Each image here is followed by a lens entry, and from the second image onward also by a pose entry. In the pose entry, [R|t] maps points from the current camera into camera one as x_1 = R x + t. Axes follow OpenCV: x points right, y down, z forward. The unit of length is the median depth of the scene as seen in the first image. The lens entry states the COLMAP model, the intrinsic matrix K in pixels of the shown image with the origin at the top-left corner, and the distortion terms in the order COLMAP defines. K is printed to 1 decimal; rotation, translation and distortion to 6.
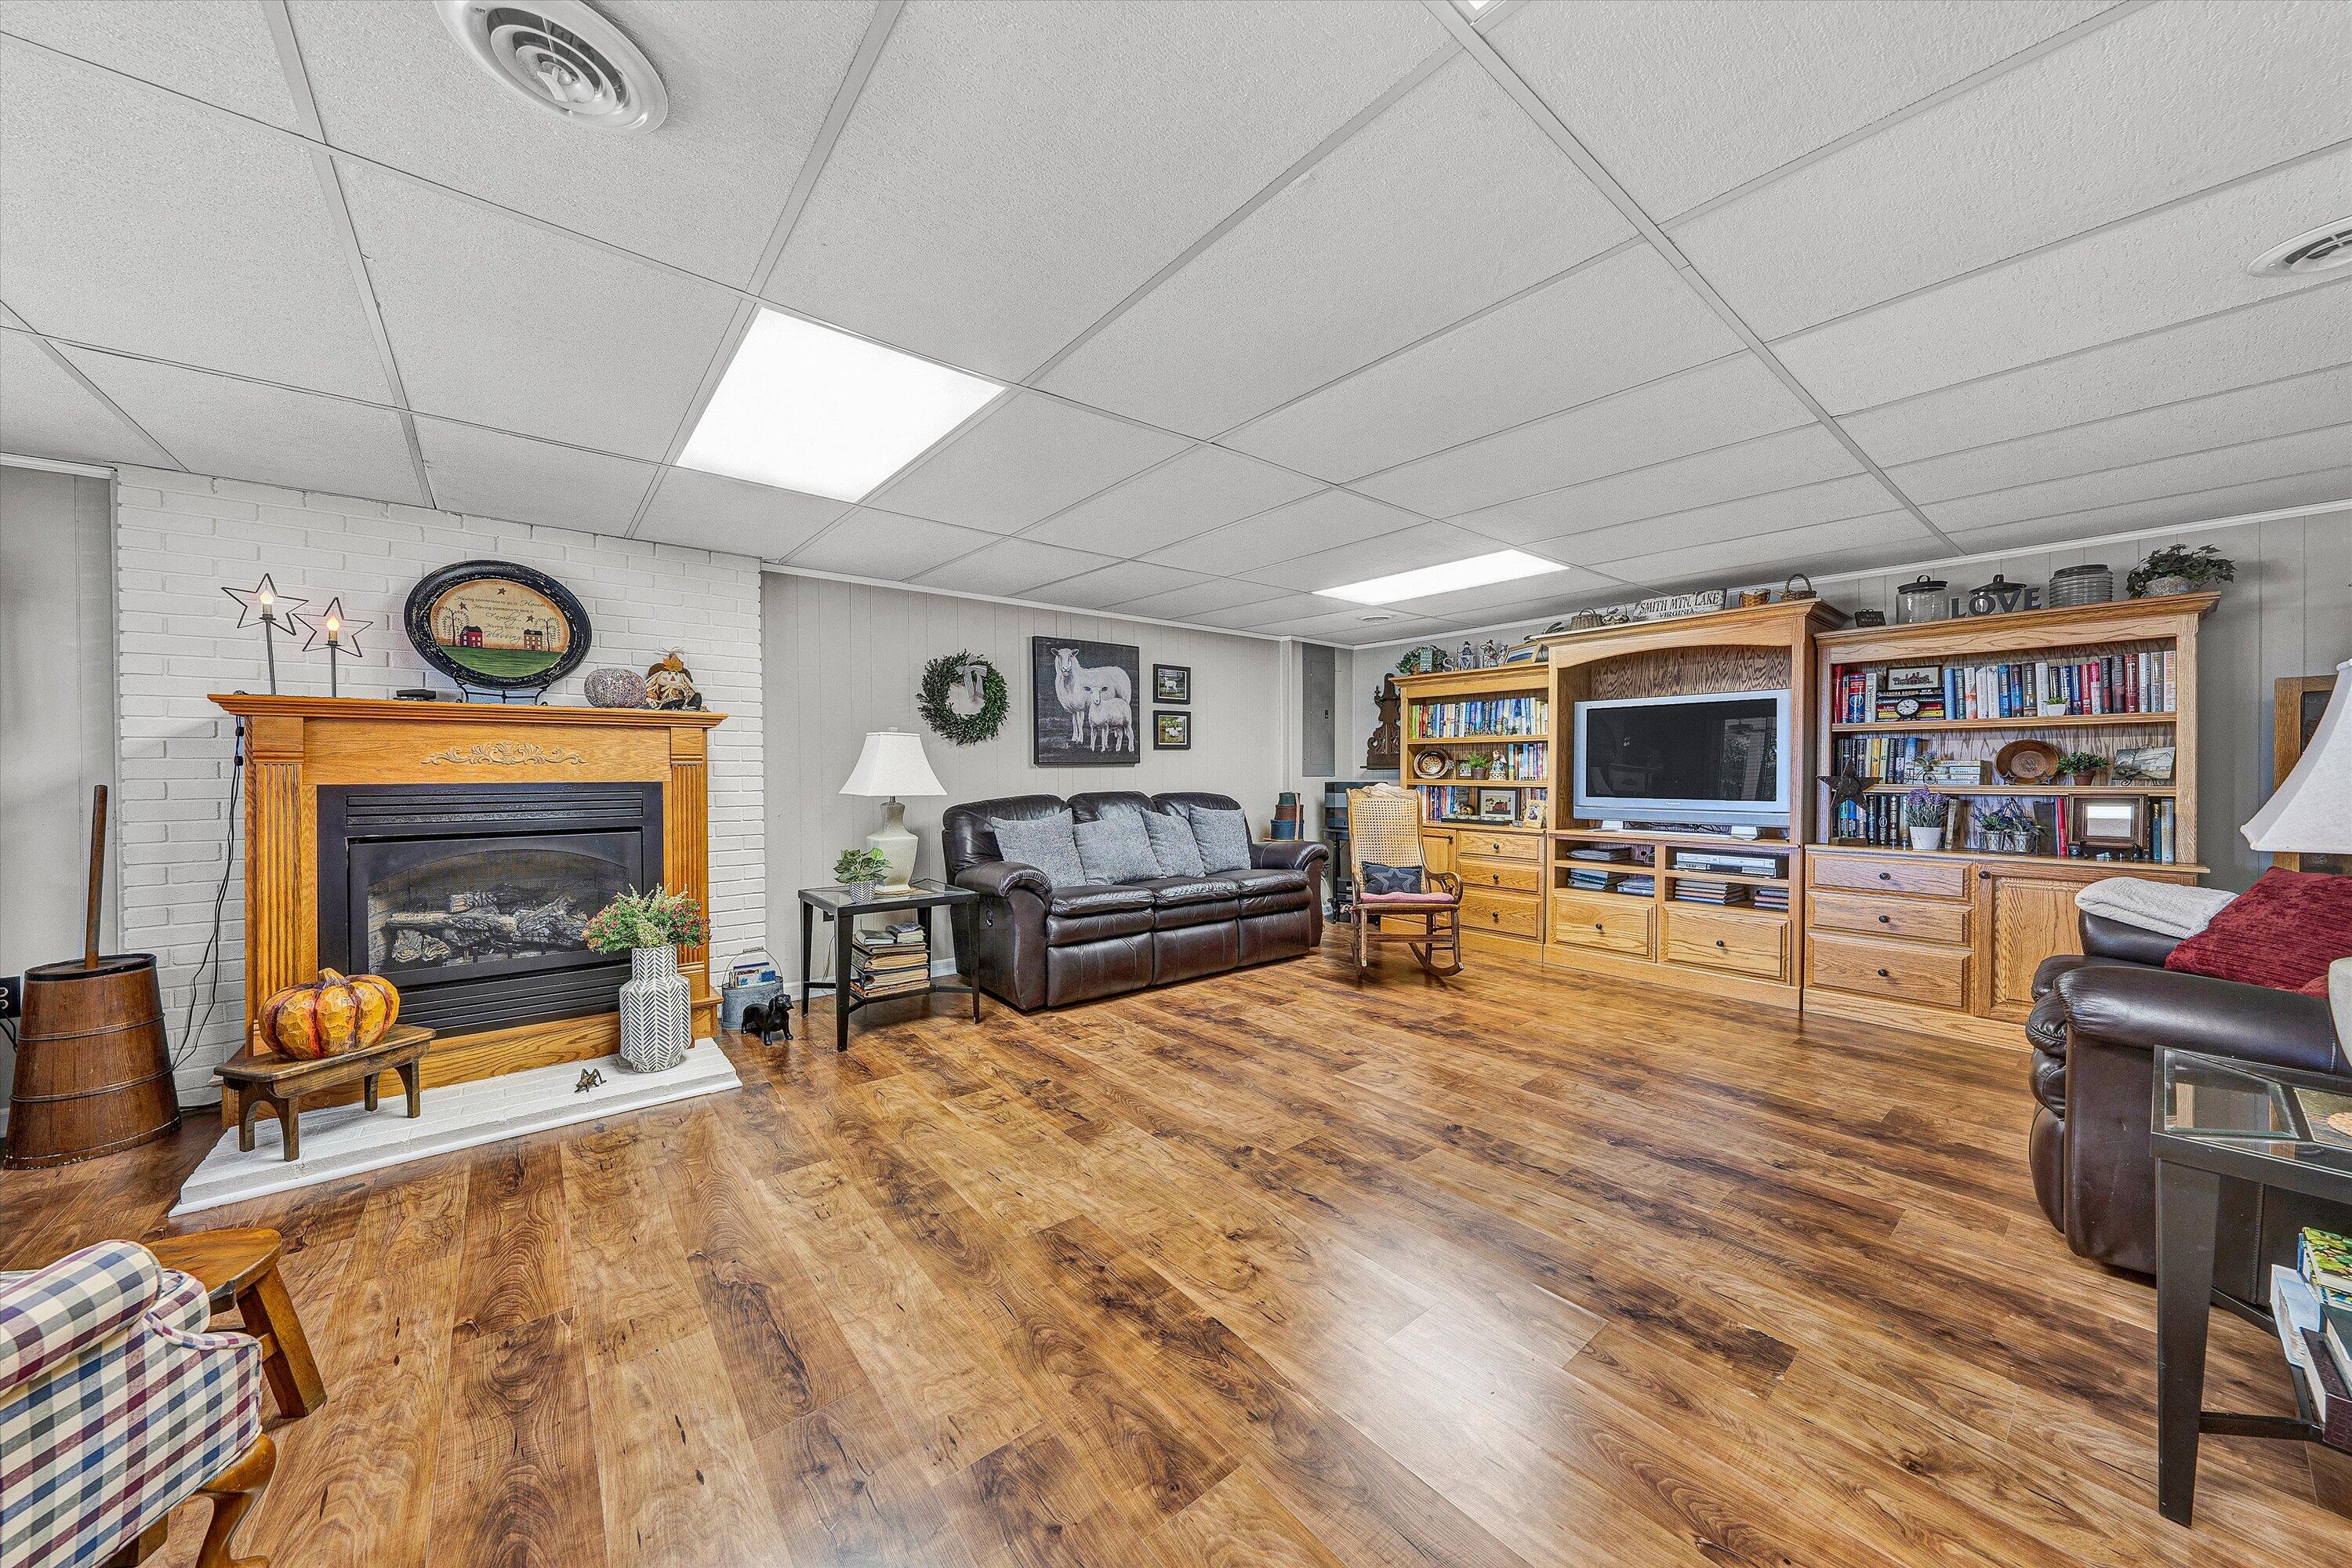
lens RADIAL K [[808.3, 0, 1187.5], [0, 808.3, 771.5], [0, 0, 1]] dist [-0.001983, -0.000153]
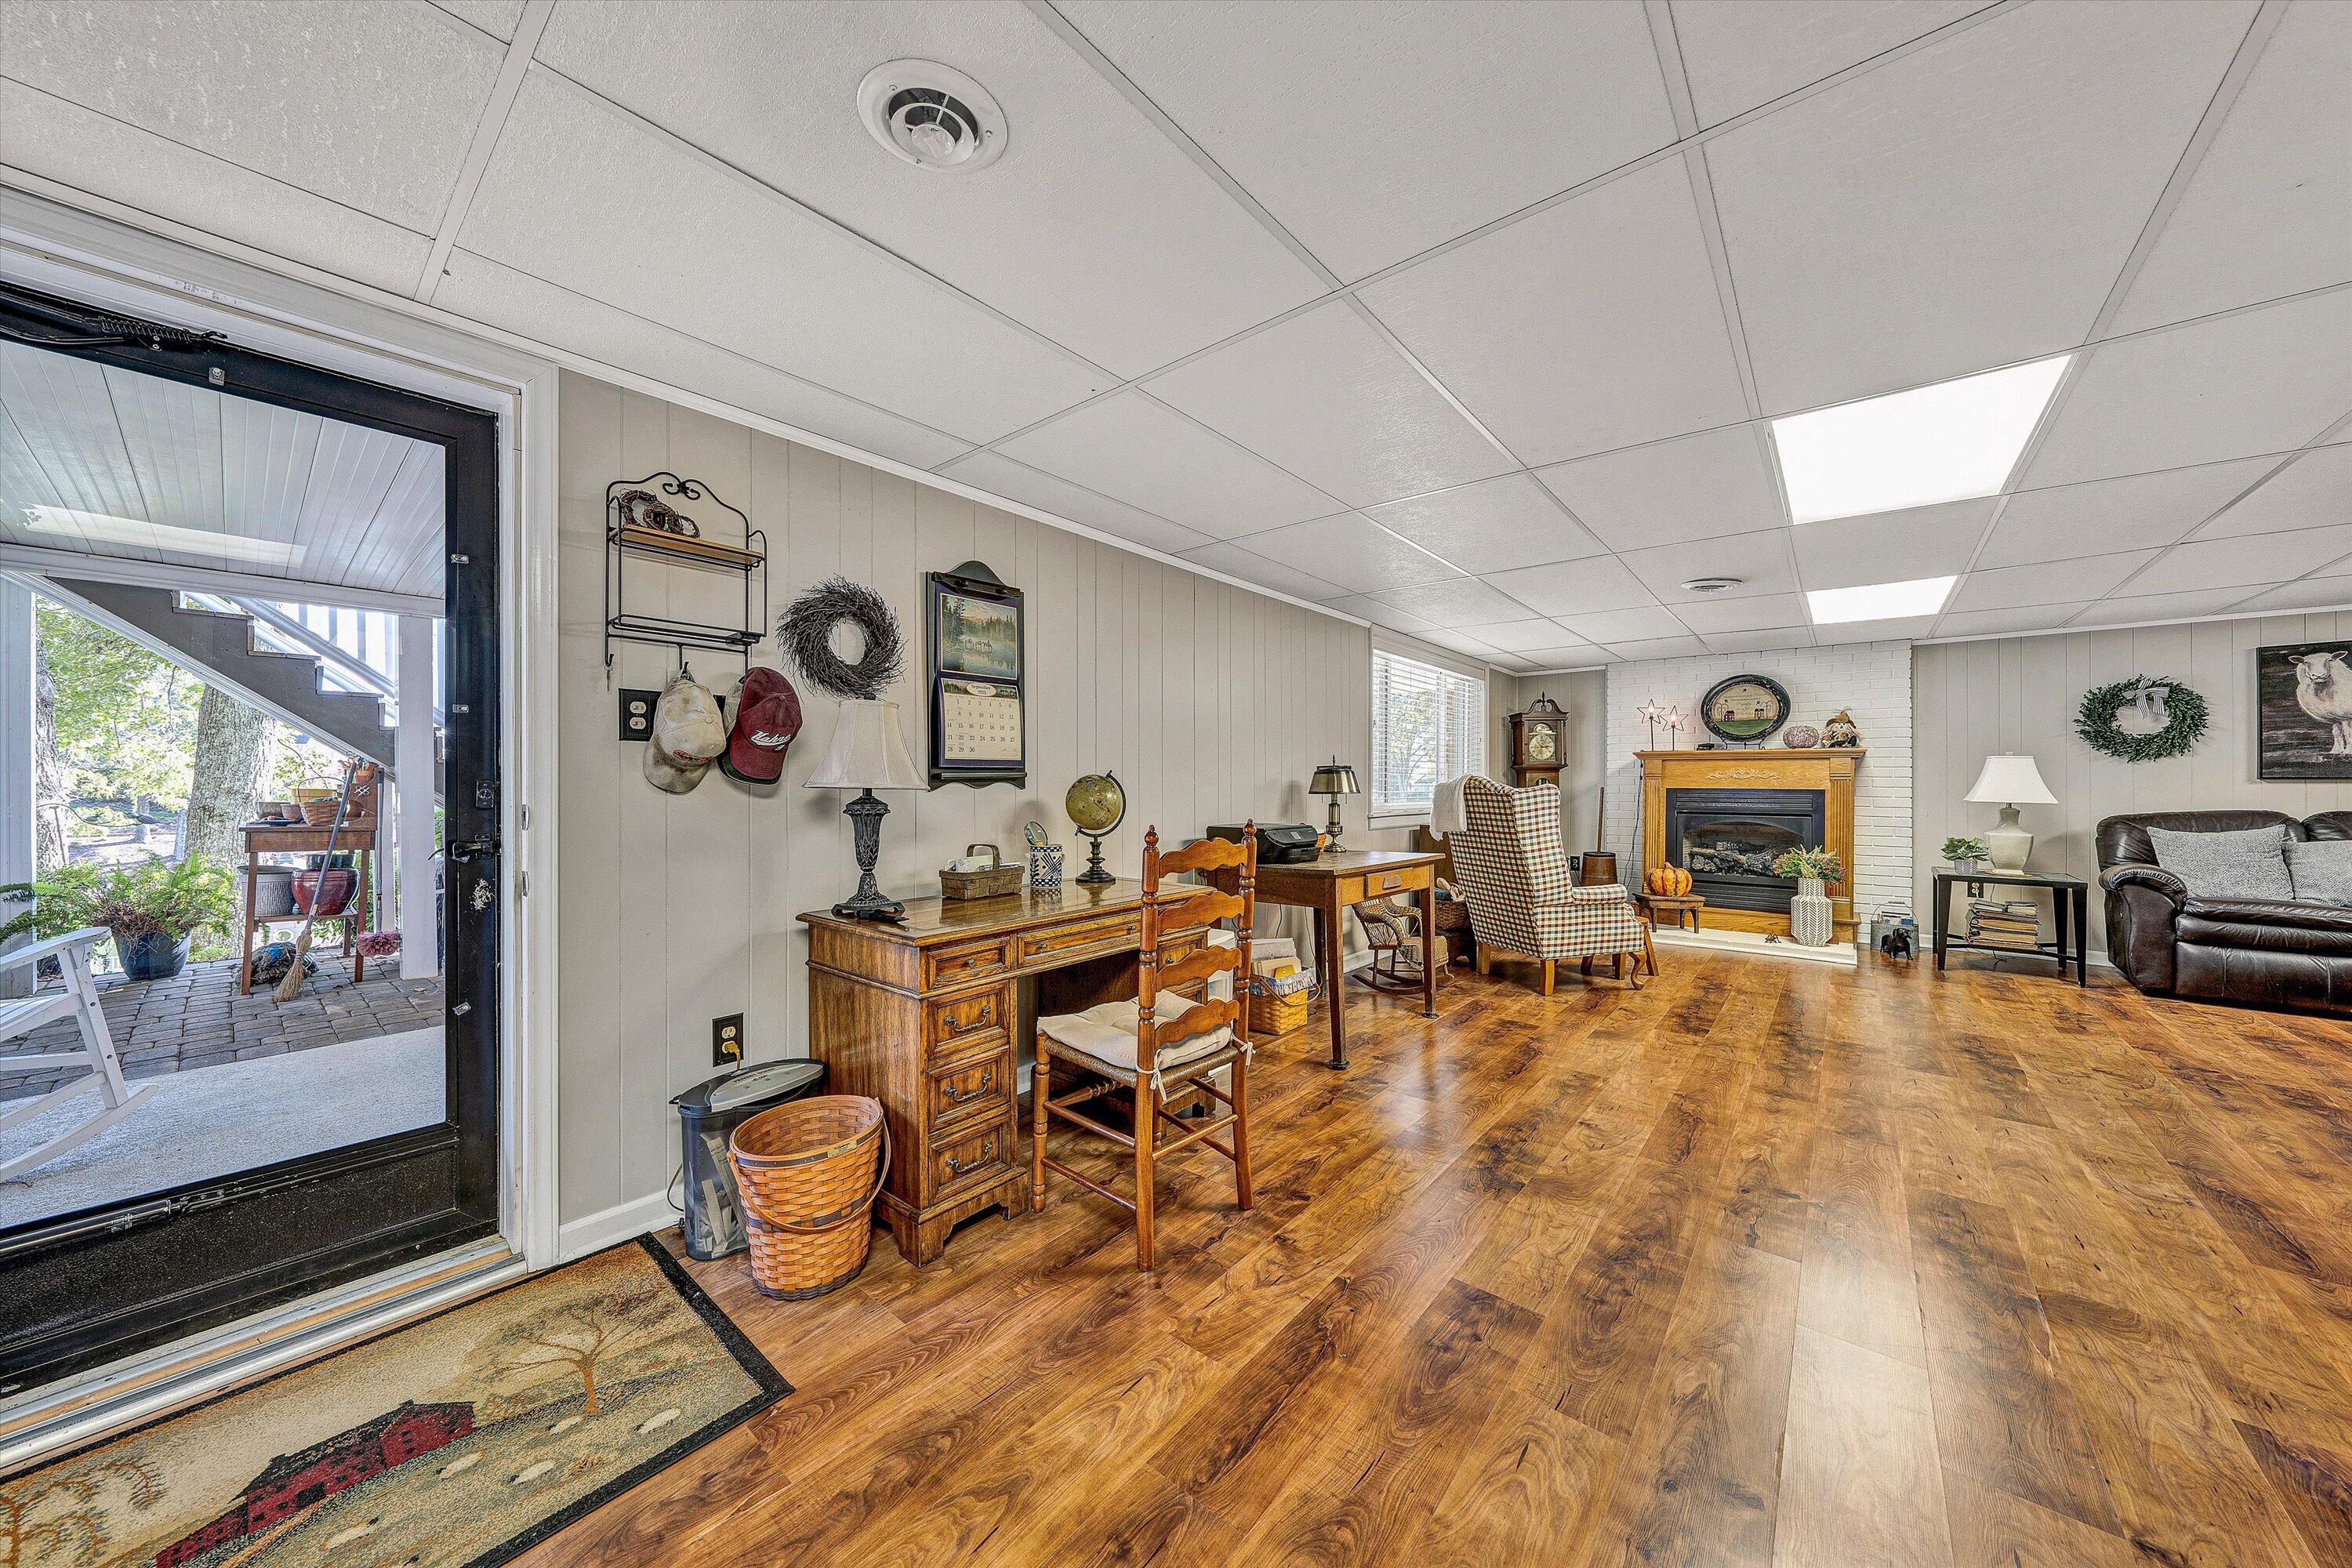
lens RADIAL K [[808.3, 0, 1170.2], [0, 808.3, 782.7], [0, 0, 1]] dist [-0.001983, -0.000153]
pose [[0.169680, 0.001141, -0.985499, 0.888517], [-0.011024, 0.999939, -0.000740, 0.016222], [0.985438, 0.010989, 0.169682, -0.736738]]
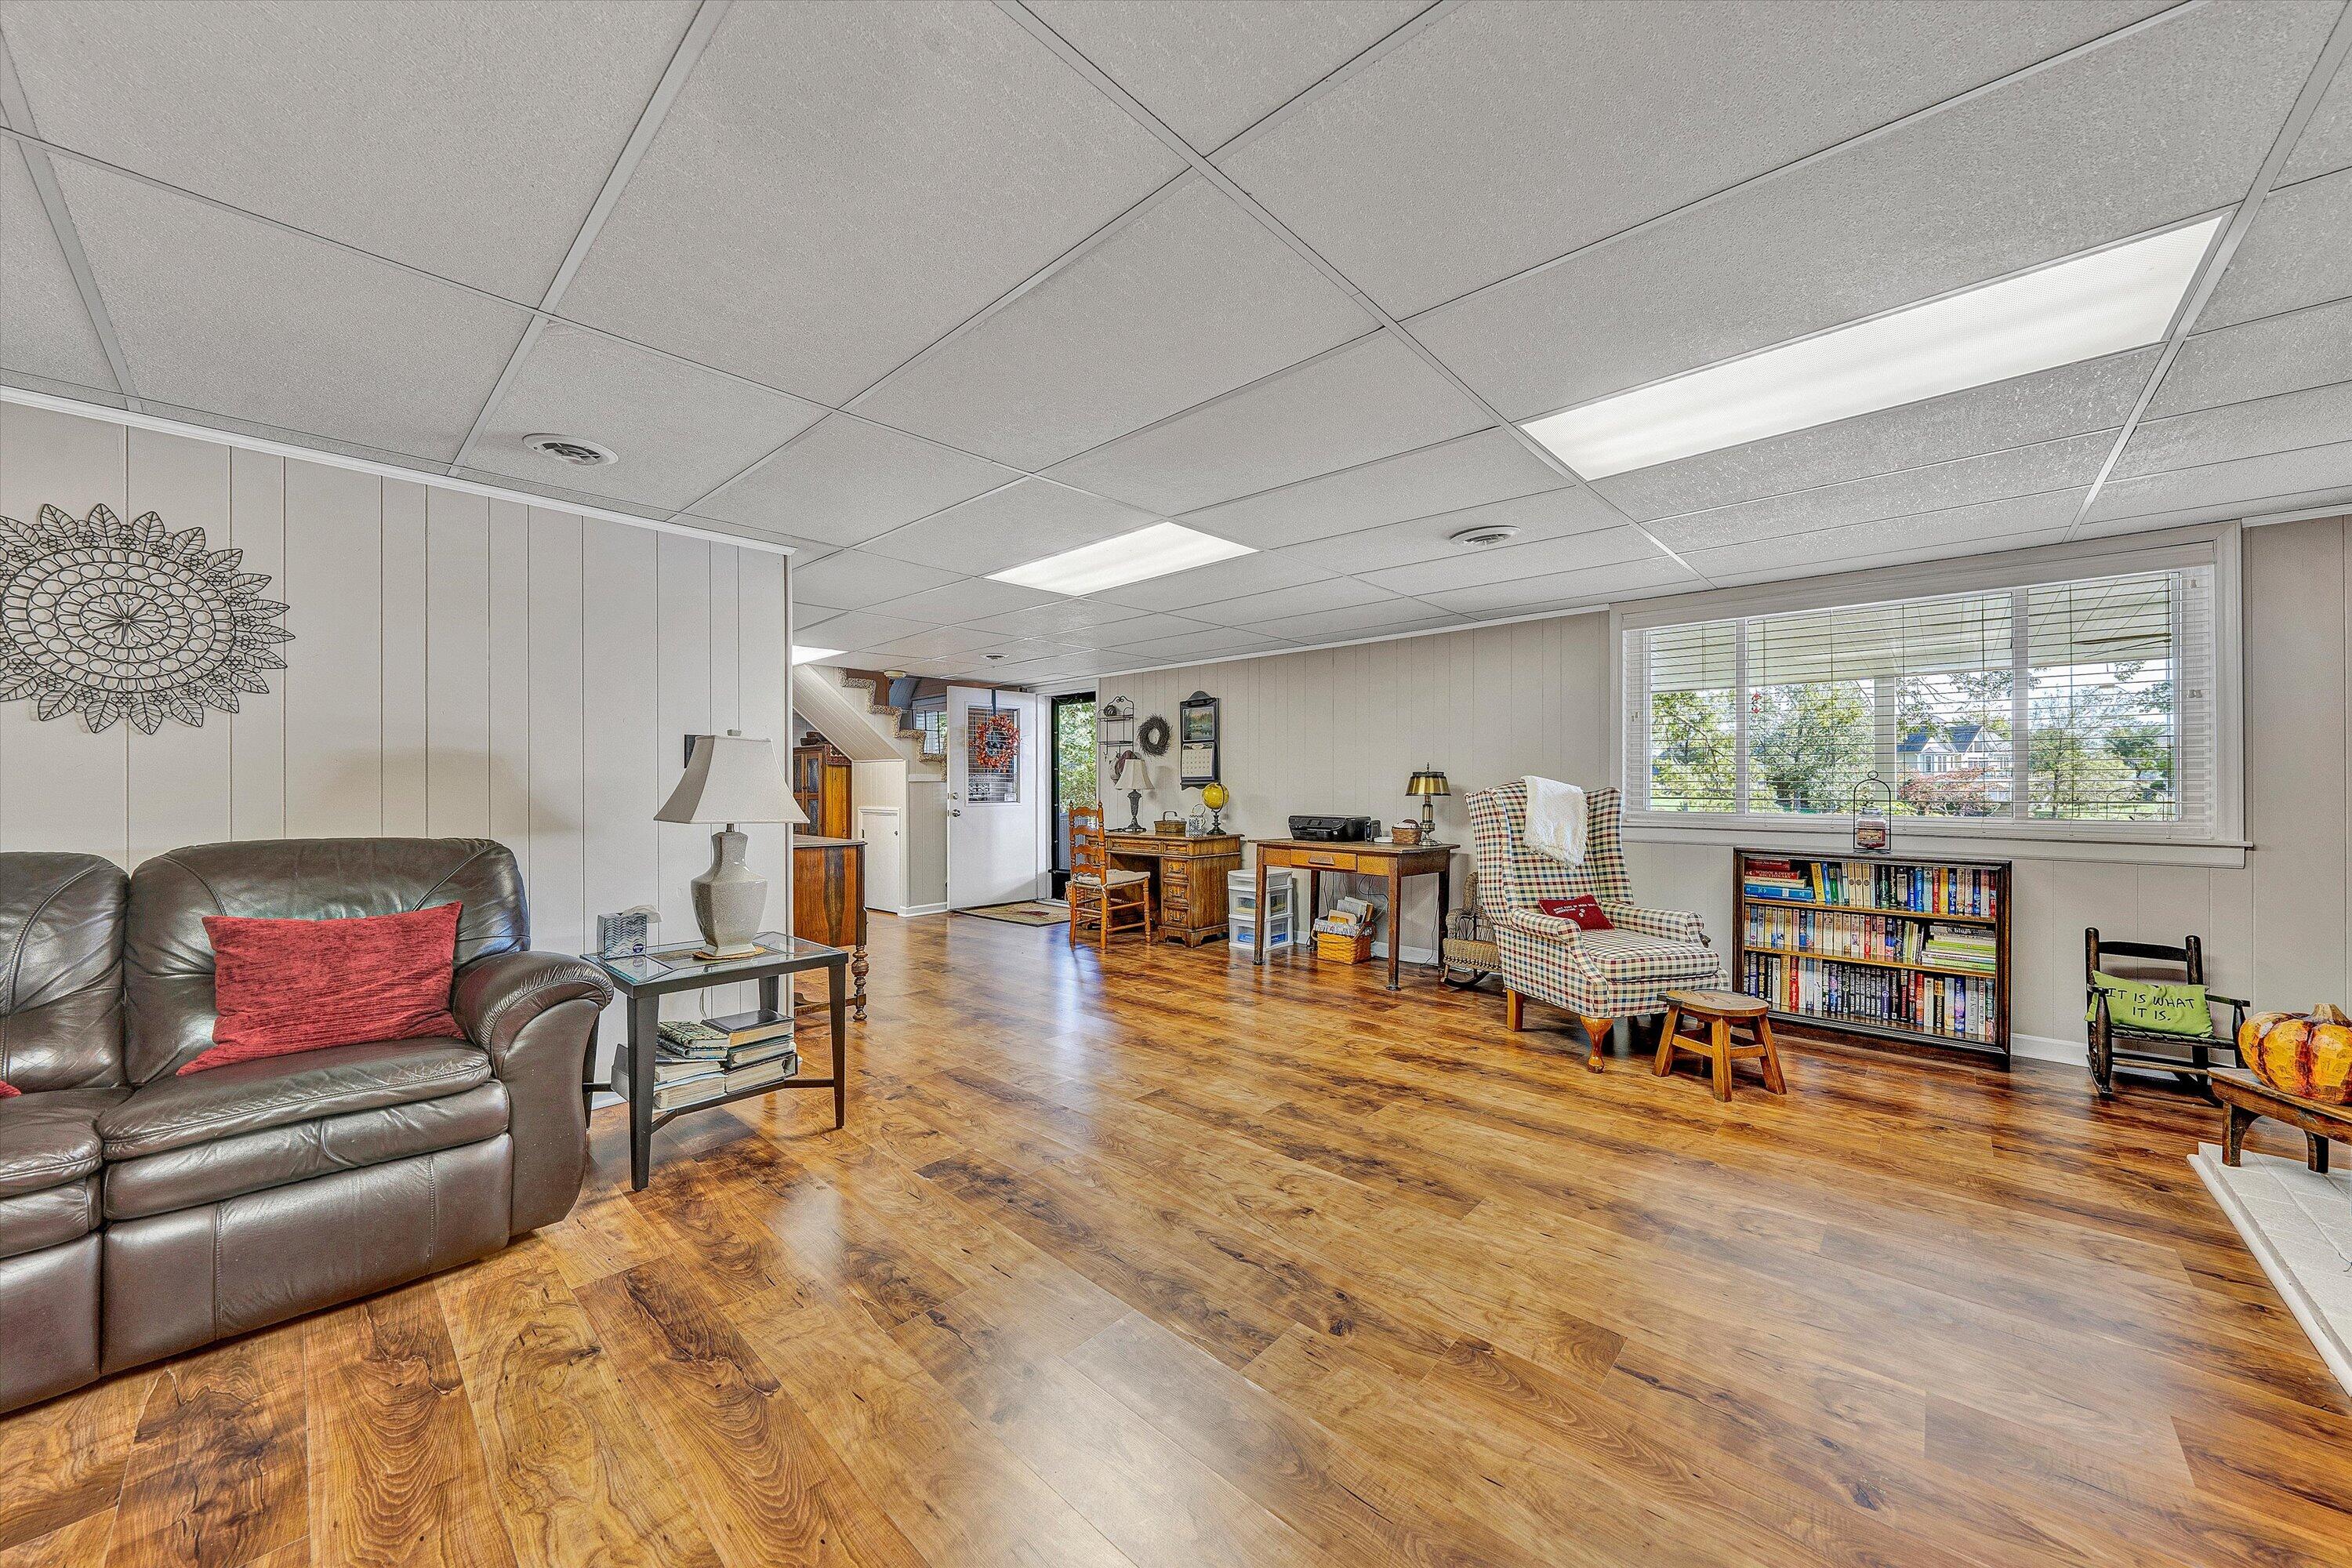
lens RADIAL K [[808.3, 0, 1191.7], [0, 808.3, 784.0], [0, 0, 1]] dist [-0.001983, -0.000153]
pose [[-0.989973, 0.003382, -0.141214, 0.244598], [0.002170, 0.999959, 0.008738, -0.008163], [0.141238, 0.008344, -0.989940, 1.378880]]
